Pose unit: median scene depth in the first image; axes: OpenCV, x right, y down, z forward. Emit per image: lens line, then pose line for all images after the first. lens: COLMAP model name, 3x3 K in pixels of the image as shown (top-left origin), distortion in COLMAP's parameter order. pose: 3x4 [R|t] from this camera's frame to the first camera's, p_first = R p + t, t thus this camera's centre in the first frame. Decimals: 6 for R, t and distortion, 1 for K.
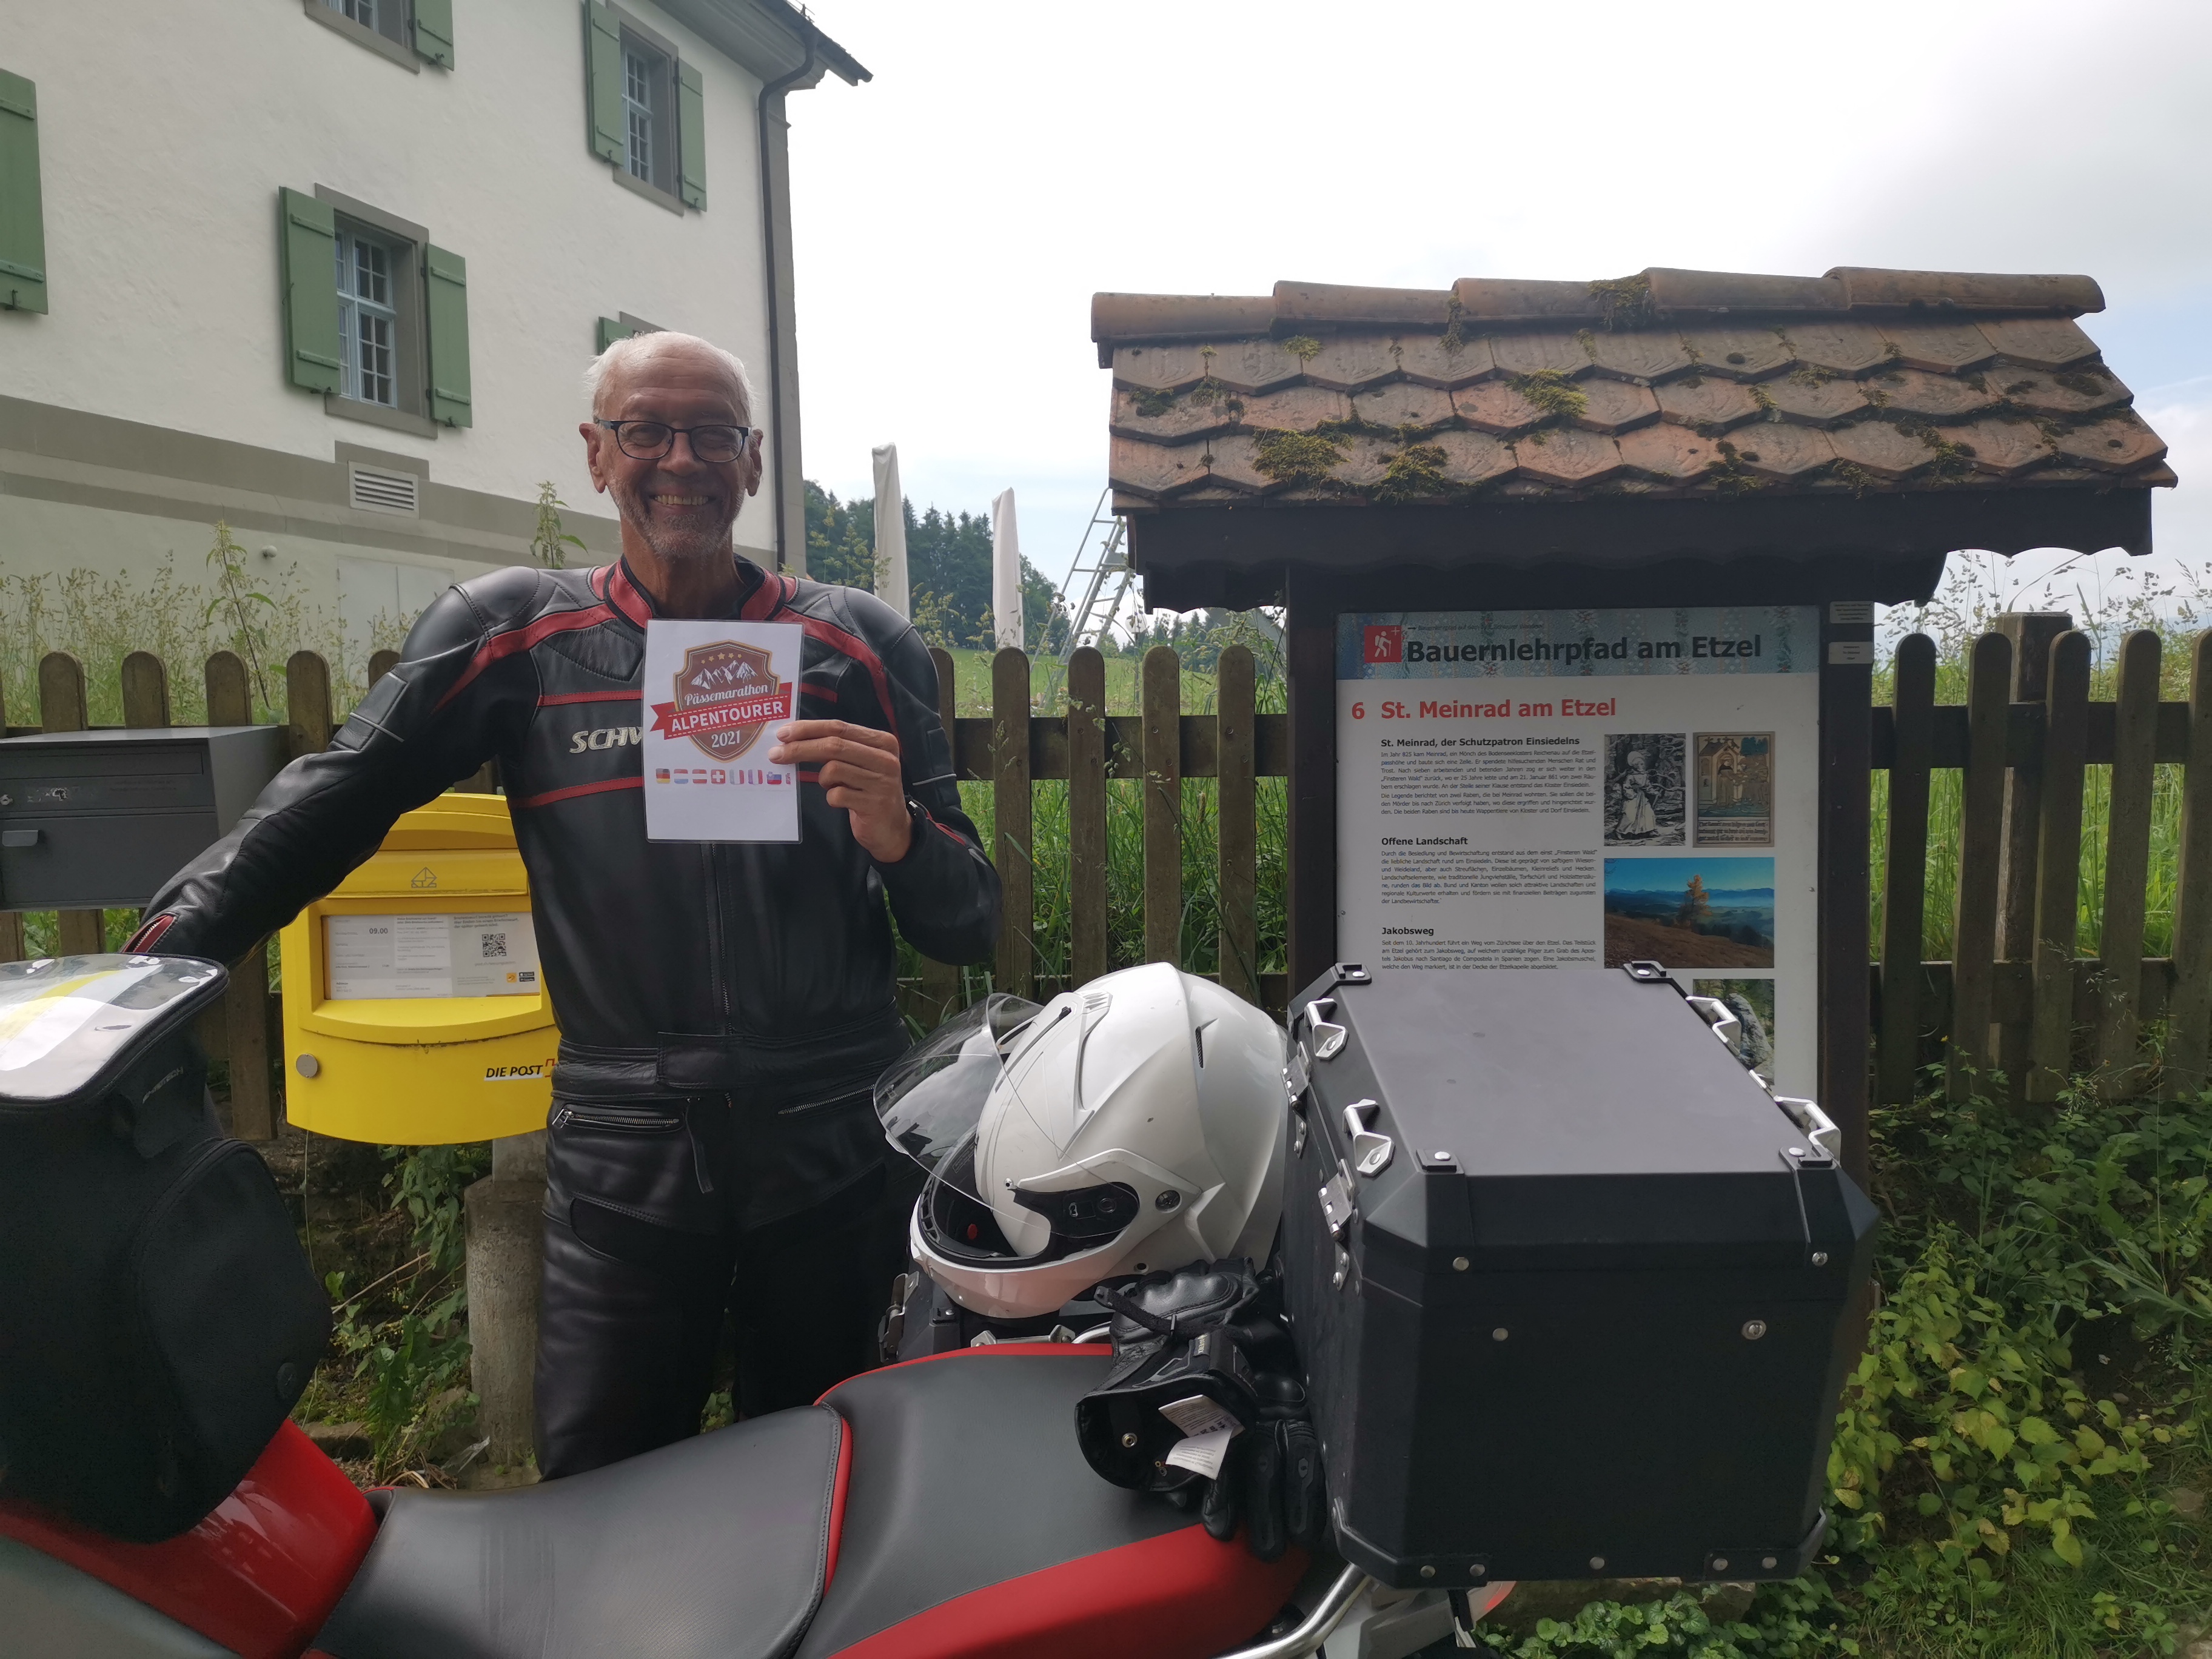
lens RADIAL K [[1745.8, 0, 1106.0], [0, 1745.8, 829.5], [0, 0, 1]] dist [0.074839, -0.084297]
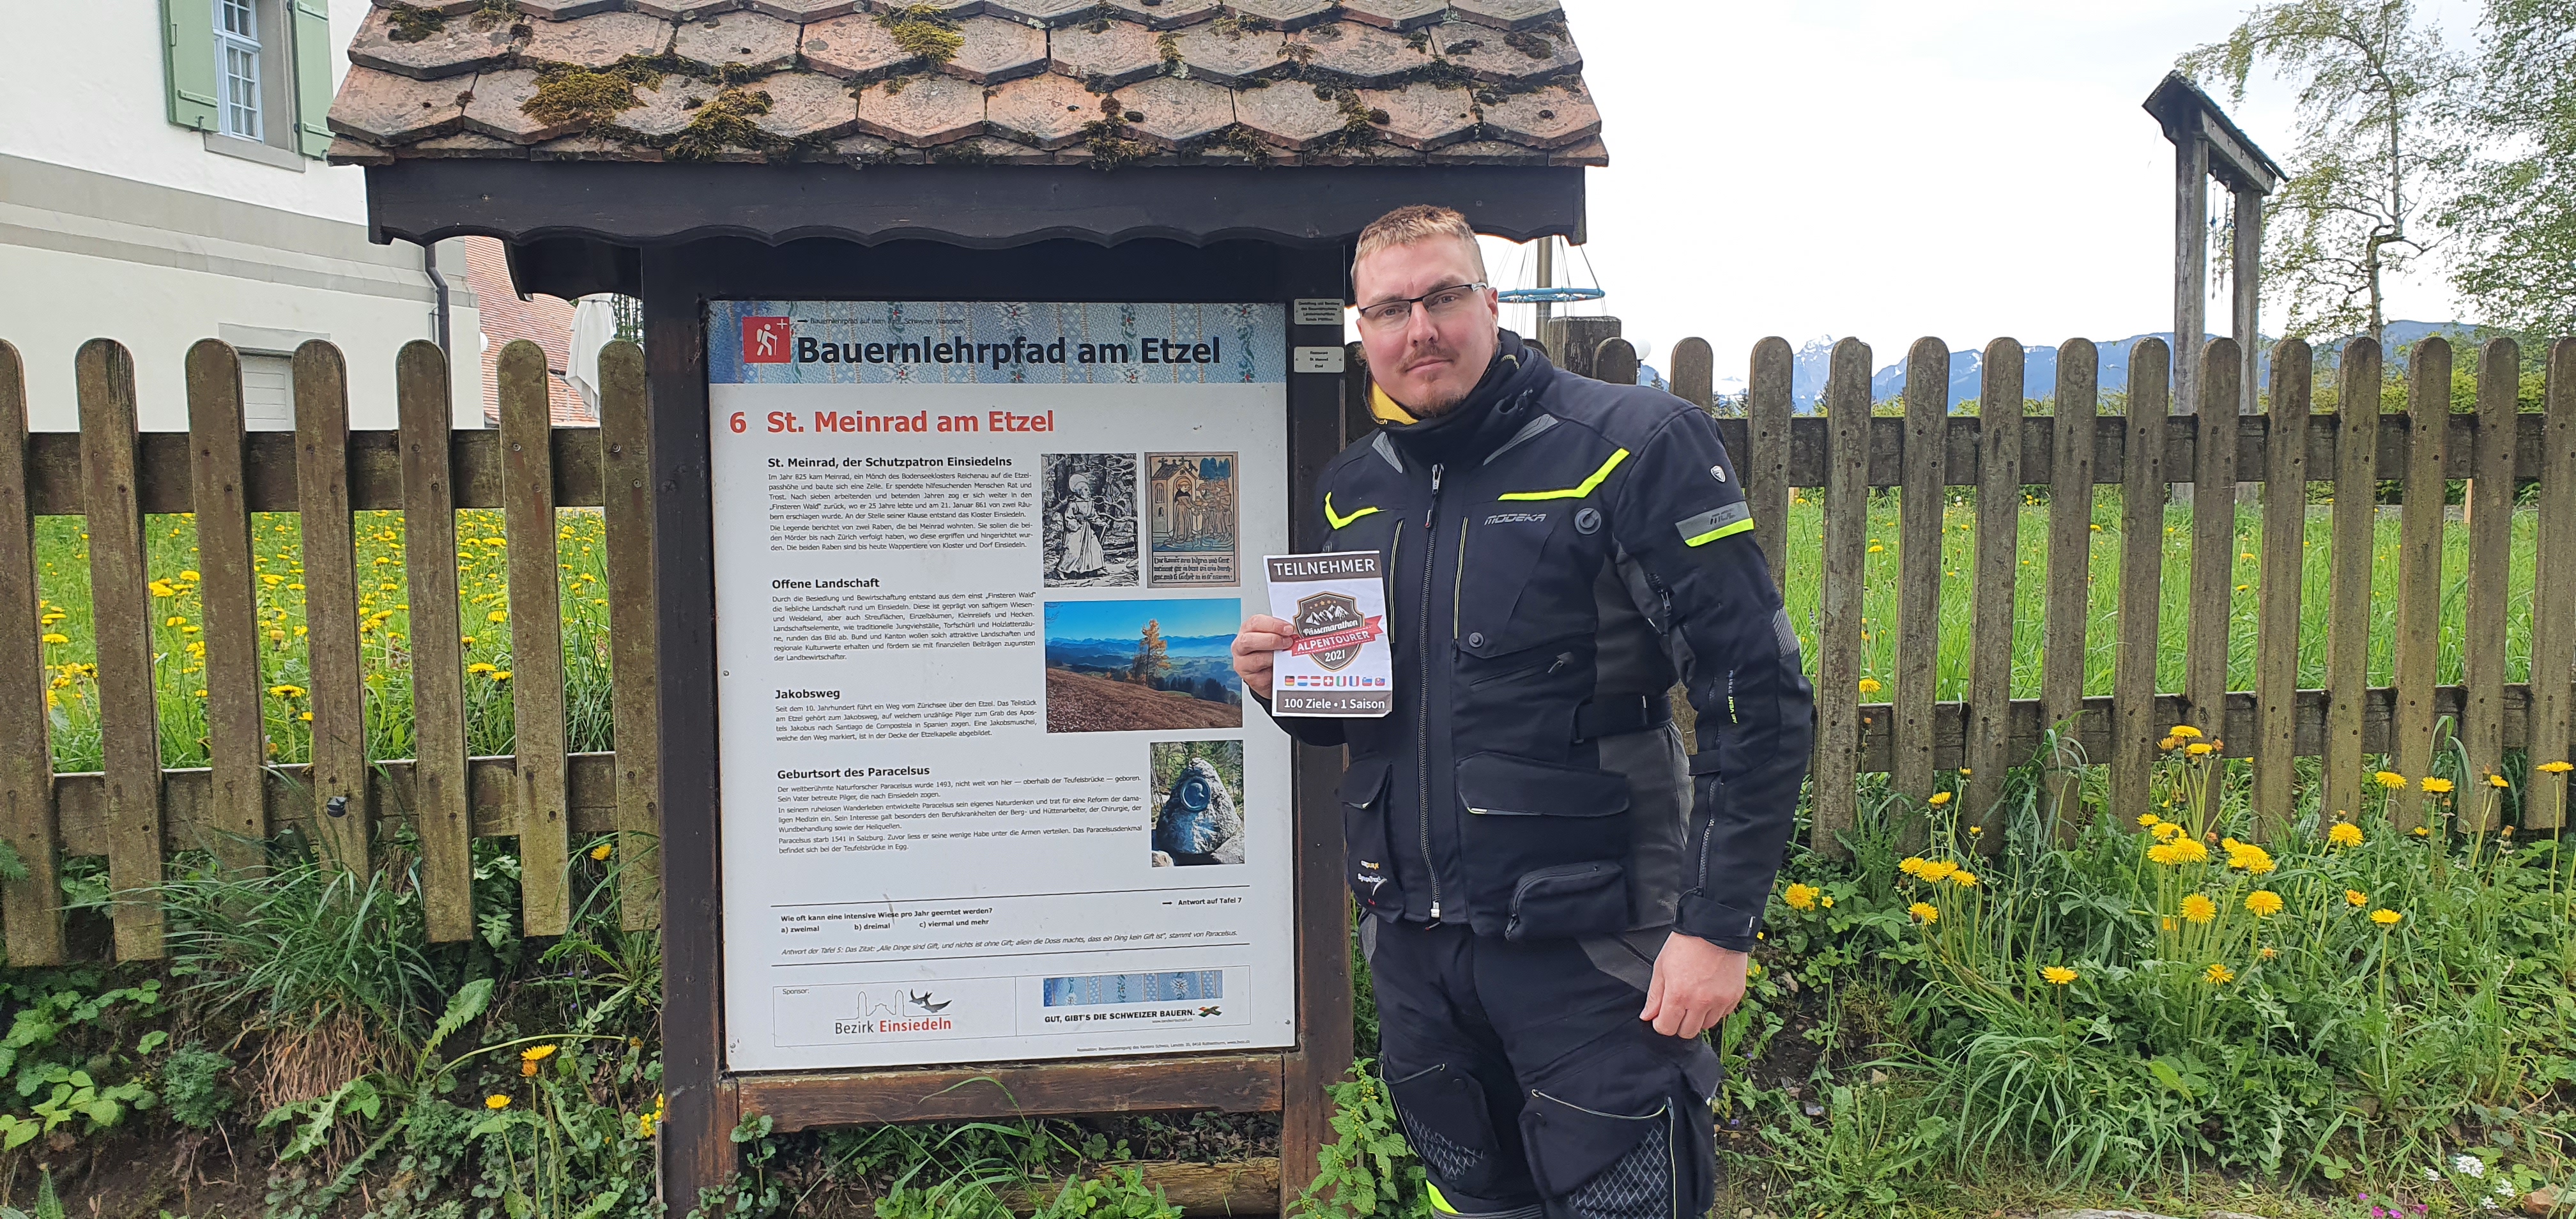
lens RADIAL K [[1980.6, 0, 1288.0], [0, 1980.6, 609.5], [0, 0, 1]] dist [0.226449, -0.678205]
pose [[0.987448, -0.012154, 0.157478, 0.249894], [0.009487, 0.999799, 0.017676, 0.004383], [-0.157661, -0.015960, 0.987364, 0.044392]]
